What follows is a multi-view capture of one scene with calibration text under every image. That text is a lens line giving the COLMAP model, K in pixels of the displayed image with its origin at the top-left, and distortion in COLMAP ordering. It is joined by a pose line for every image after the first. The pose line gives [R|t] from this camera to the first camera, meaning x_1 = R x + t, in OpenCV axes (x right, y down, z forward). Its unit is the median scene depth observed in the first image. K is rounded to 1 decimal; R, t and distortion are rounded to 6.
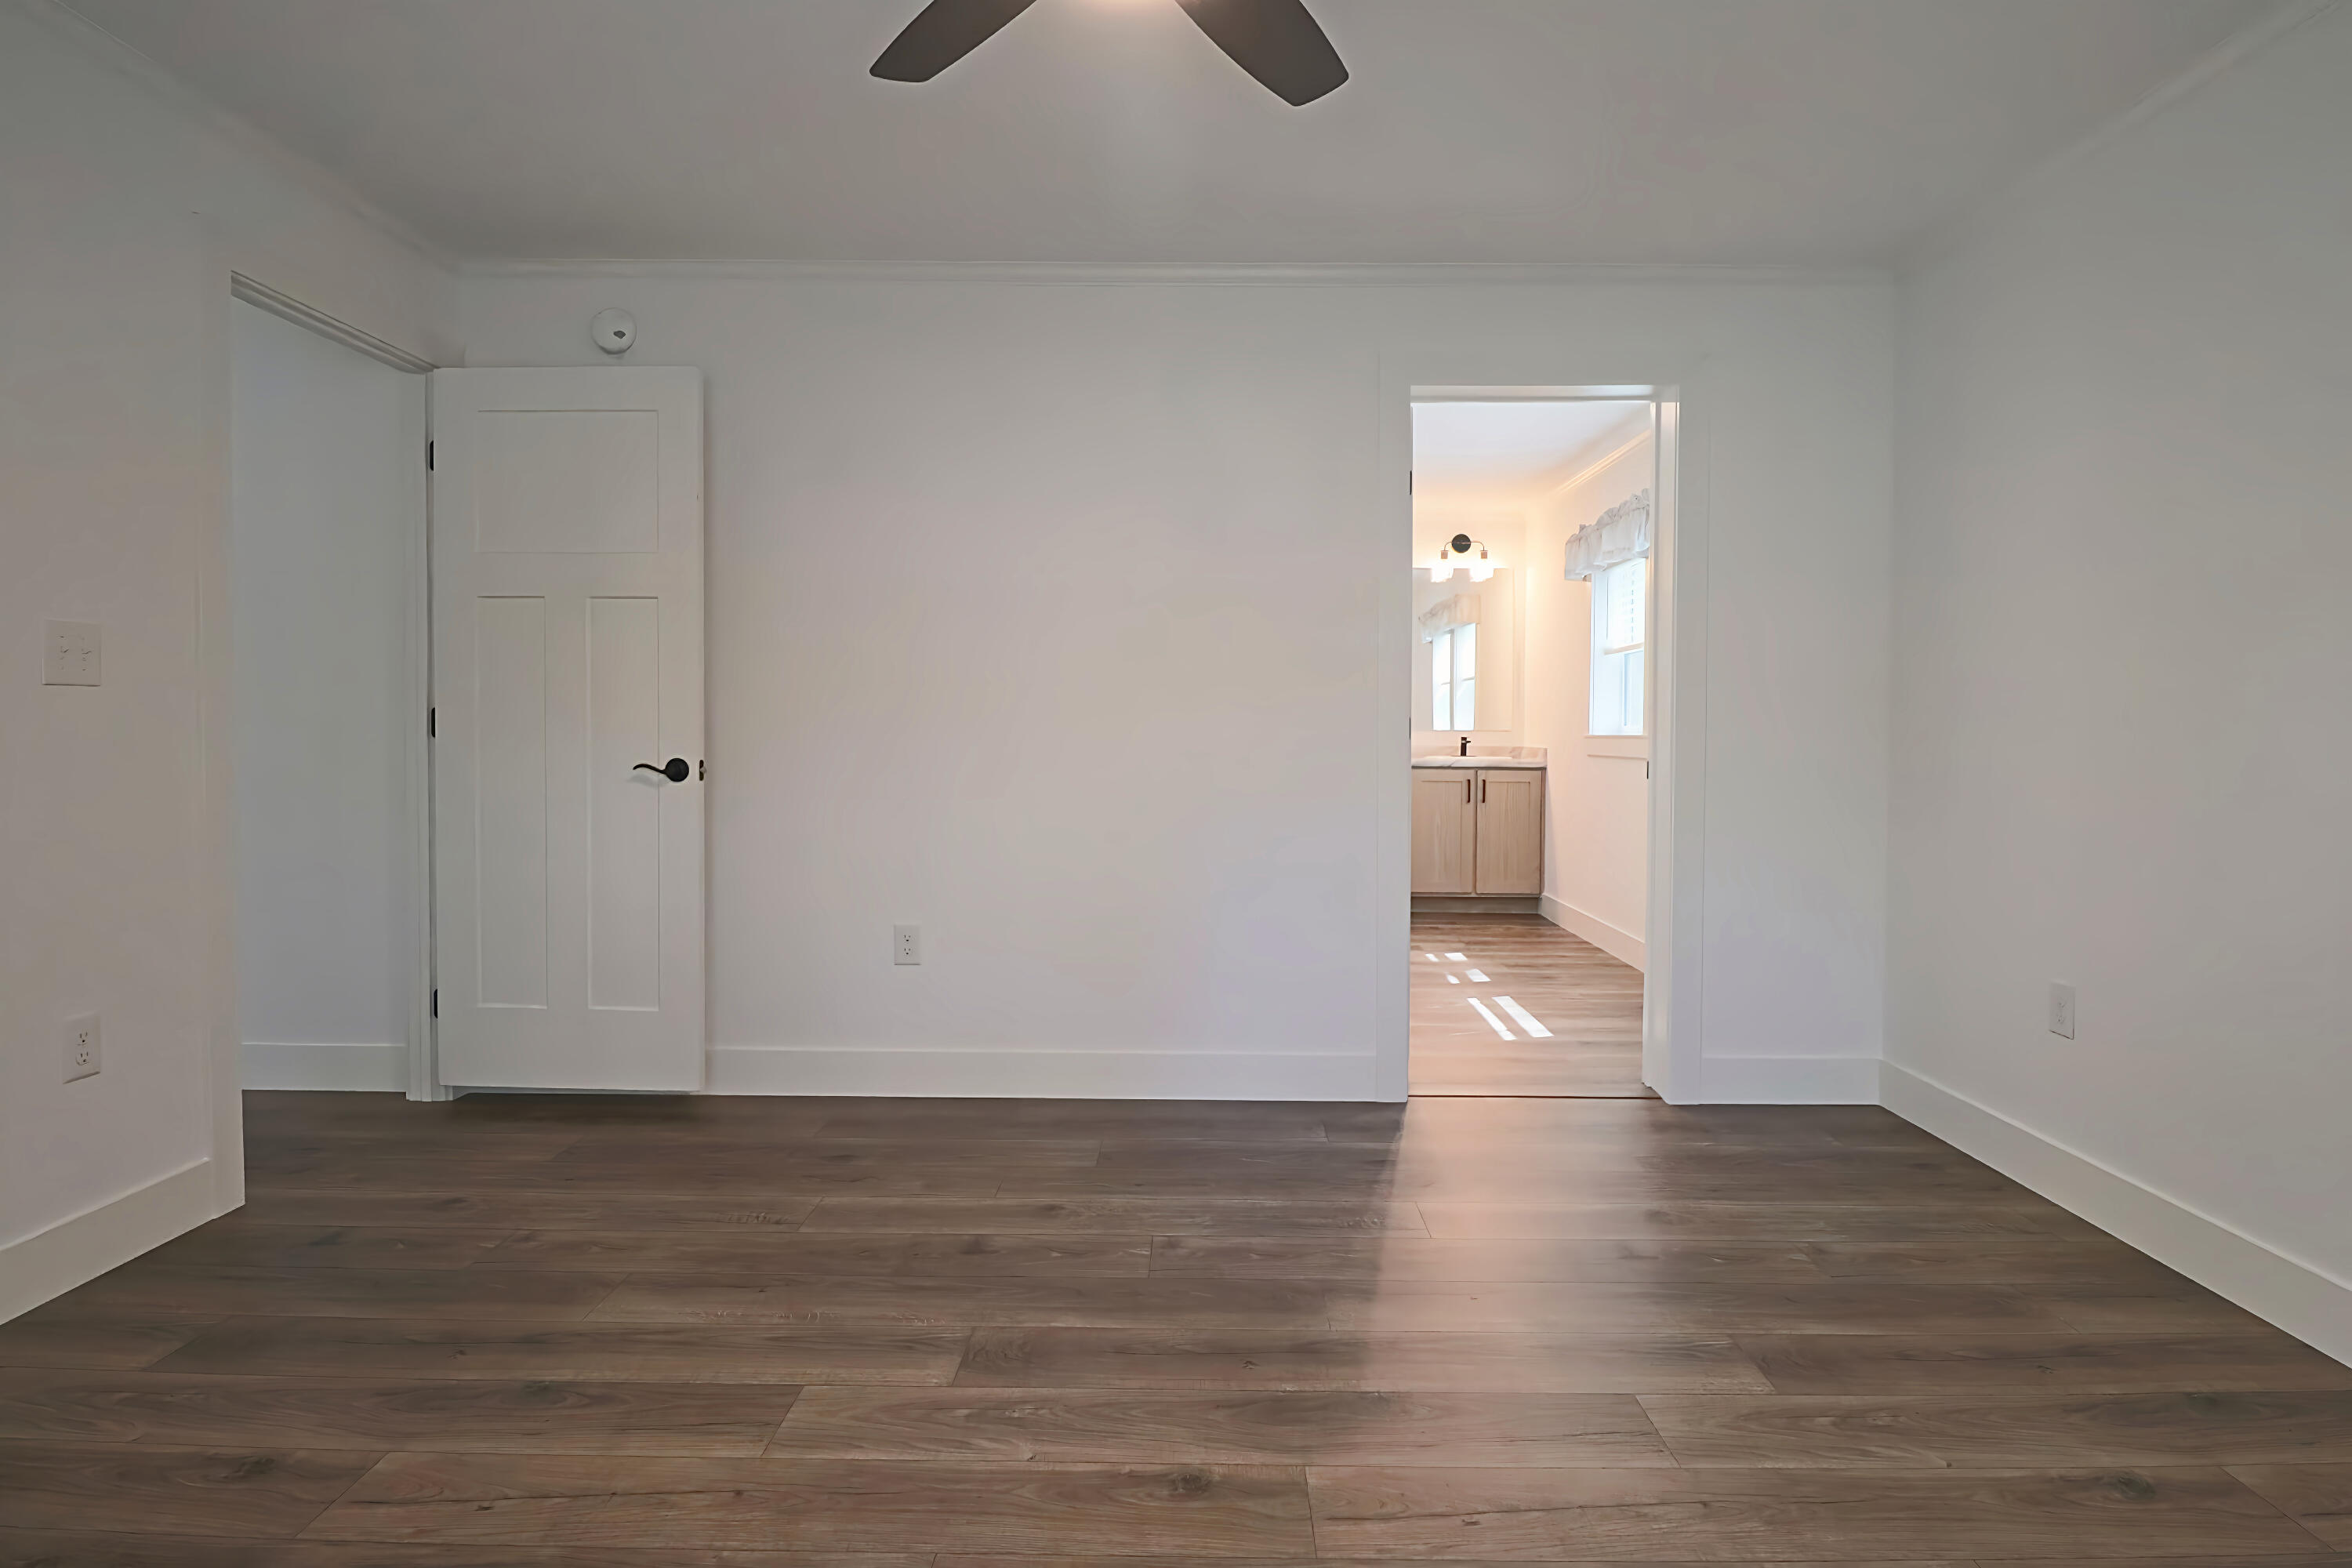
lens RADIAL K [[1212.7, 0, 1186.6], [0, 1212.7, 737.3], [0, 0, 1]] dist [0.004557, -0.014554]
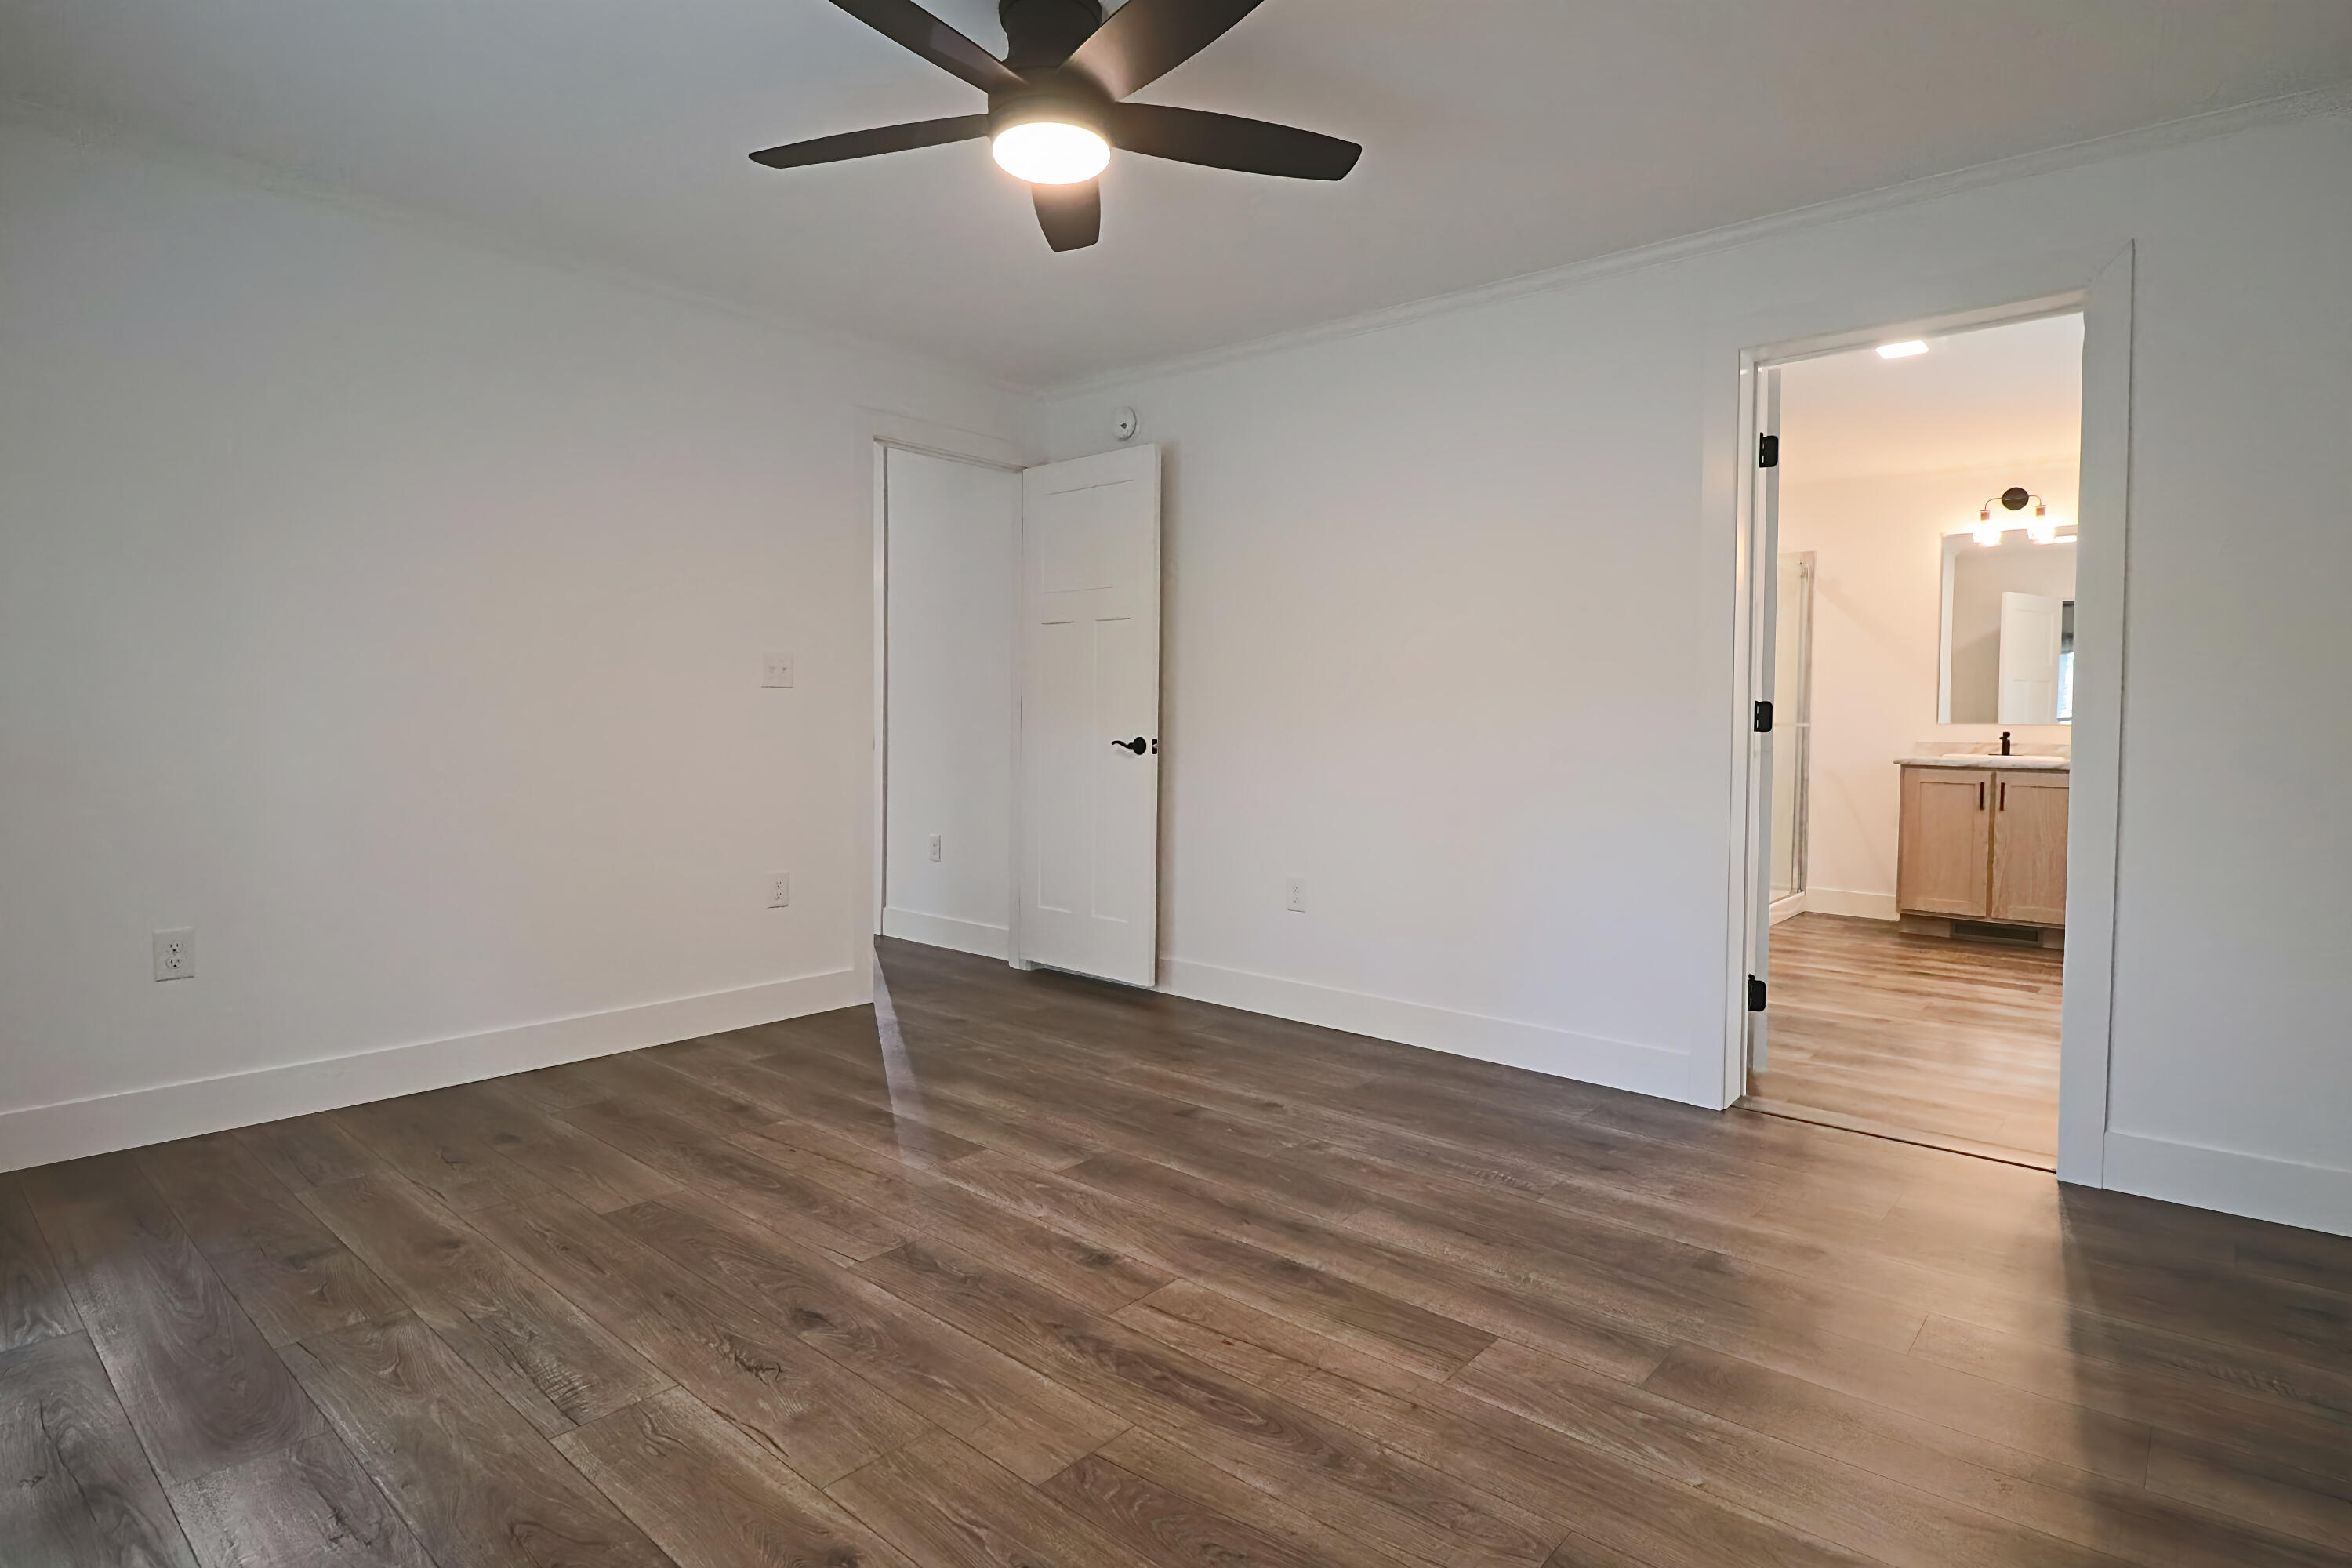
lens RADIAL K [[1212.7, 0, 1168.8], [0, 1212.7, 695.9], [0, 0, 1]] dist [0.004557, -0.014554]
pose [[0.757914, -0.010601, -0.652269, 0.573562], [-0.005893, 0.999716, -0.023096, 0.004211], [0.652328, 0.021349, 0.757636, -0.003534]]
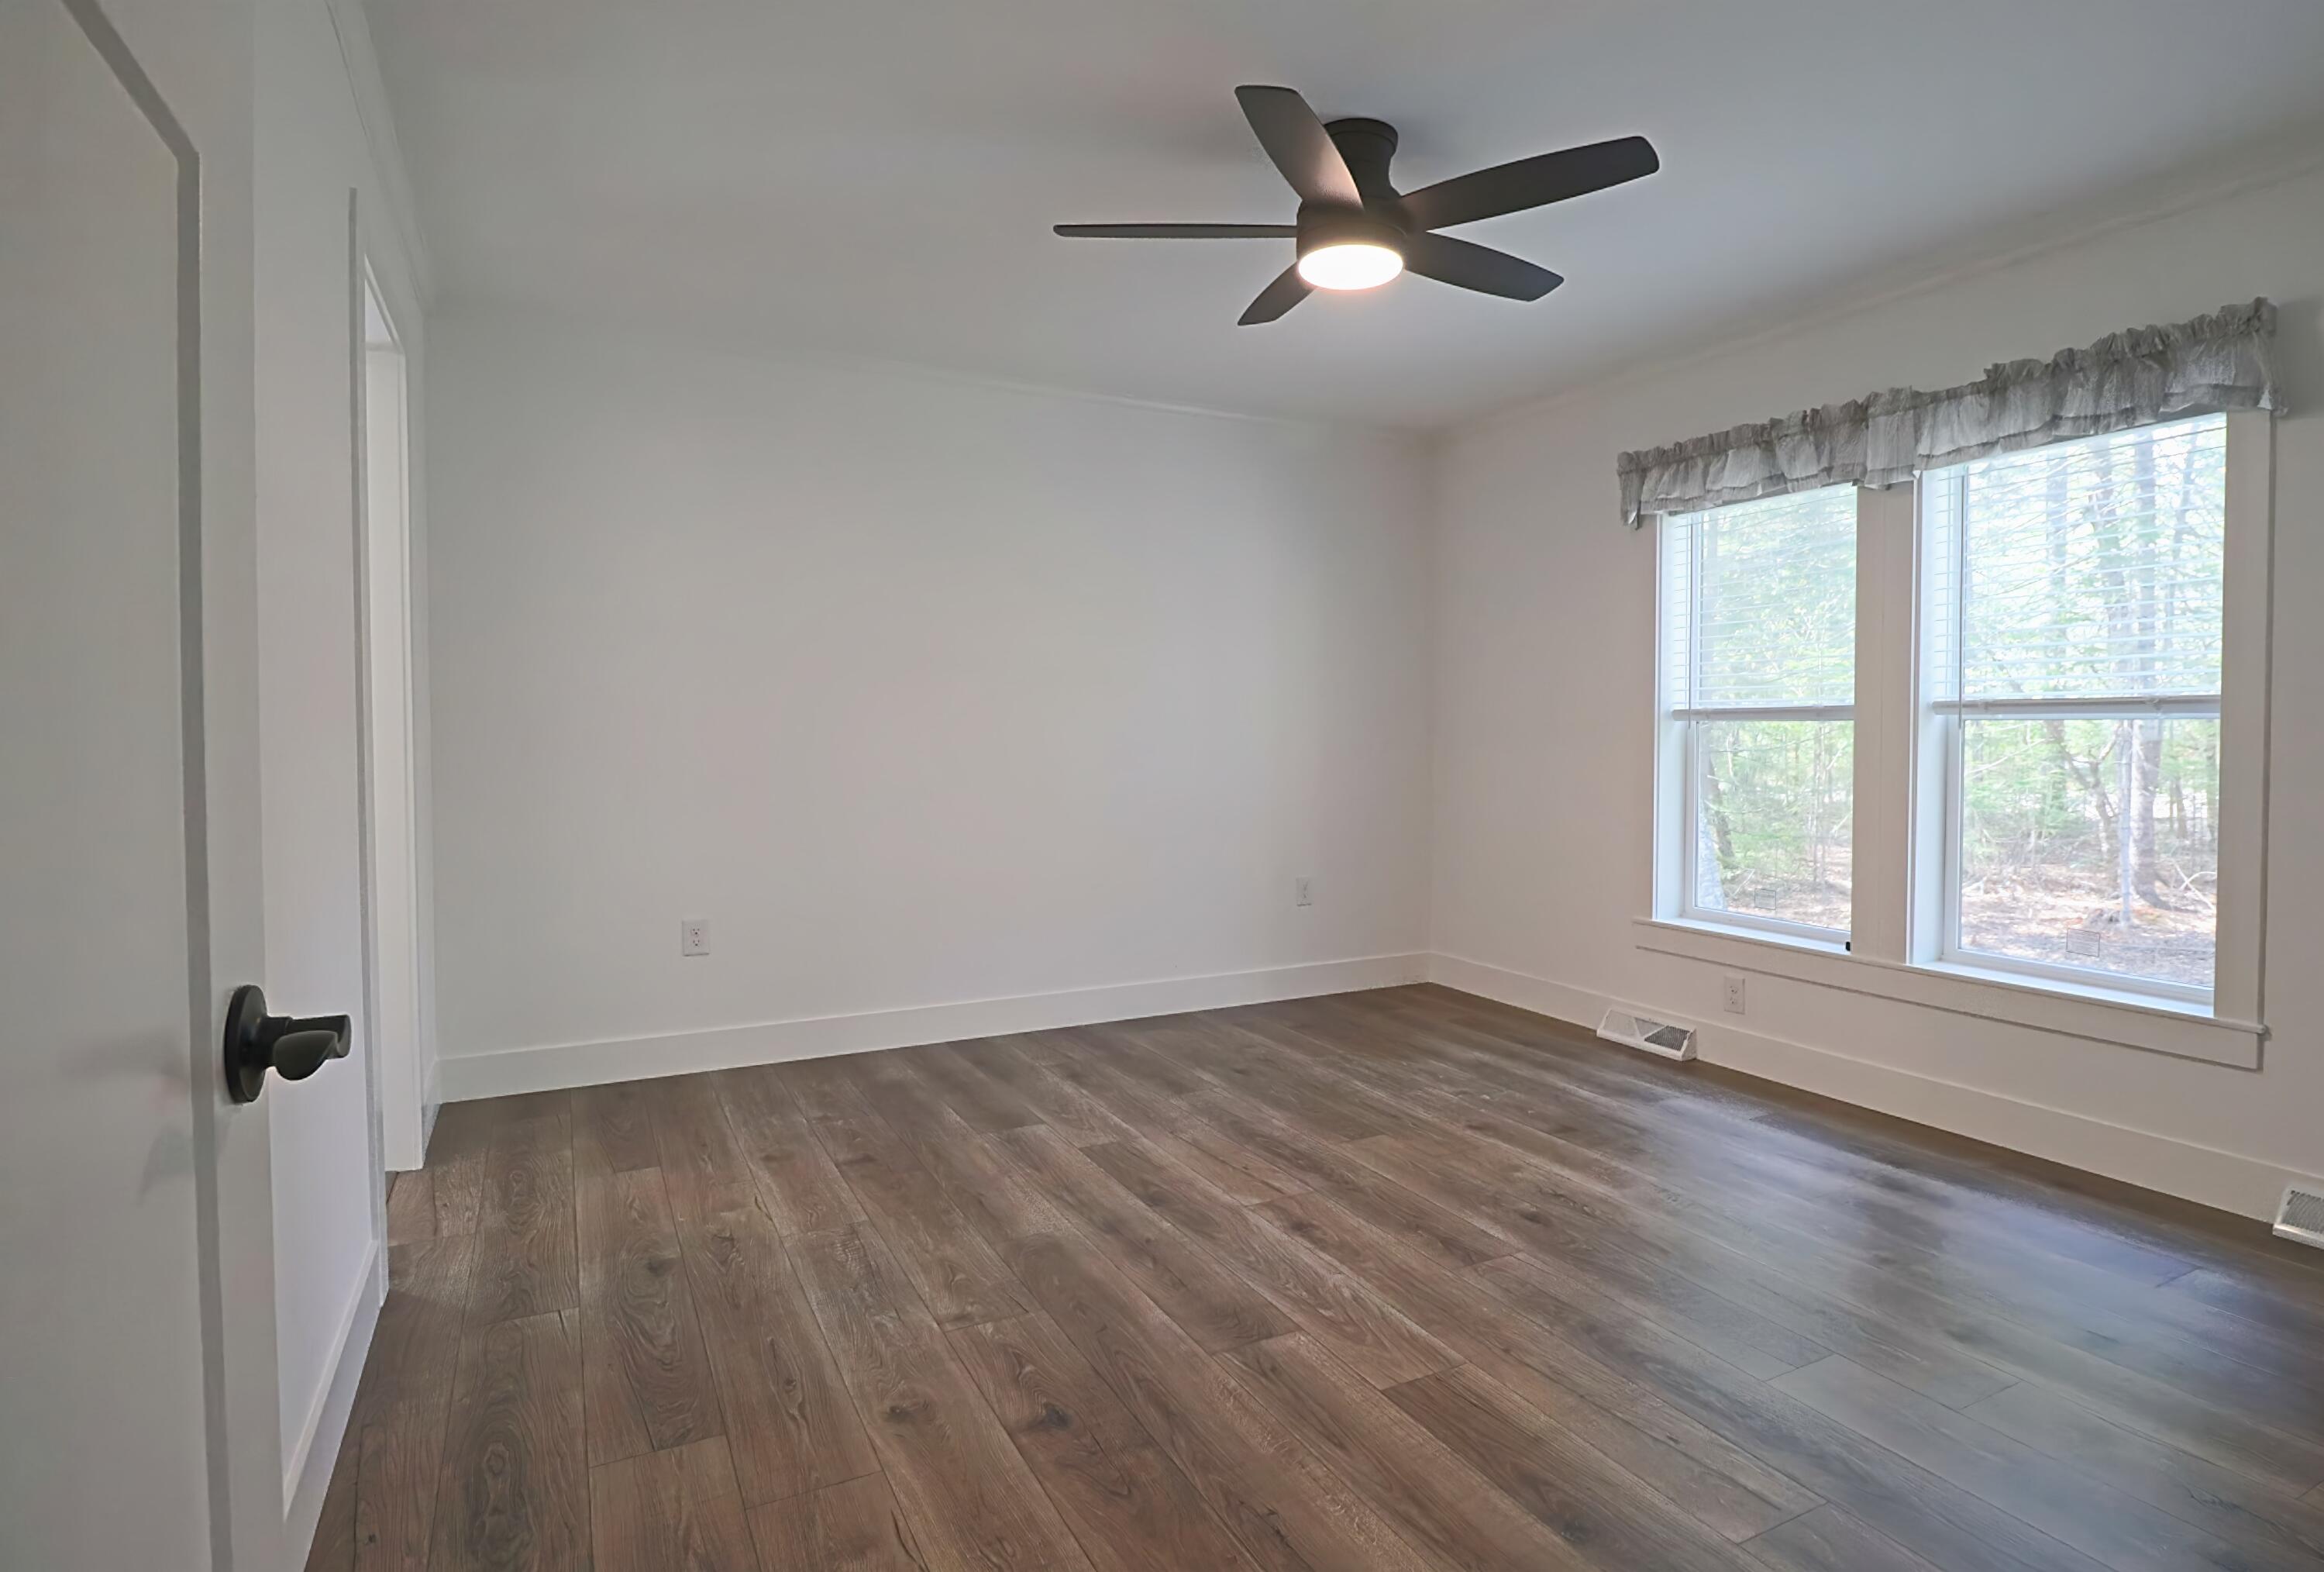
lens RADIAL K [[1198.4, 0, 1185.8], [0, 1198.4, 779.0], [0, 0, 1]] dist [0.004557, -0.014554]
pose [[-0.472989, -0.038345, 0.880233, -0.771334], [-0.000806, 0.999071, 0.043089, -0.027652], [-0.881068, 0.019671, -0.472581, 1.110875]]
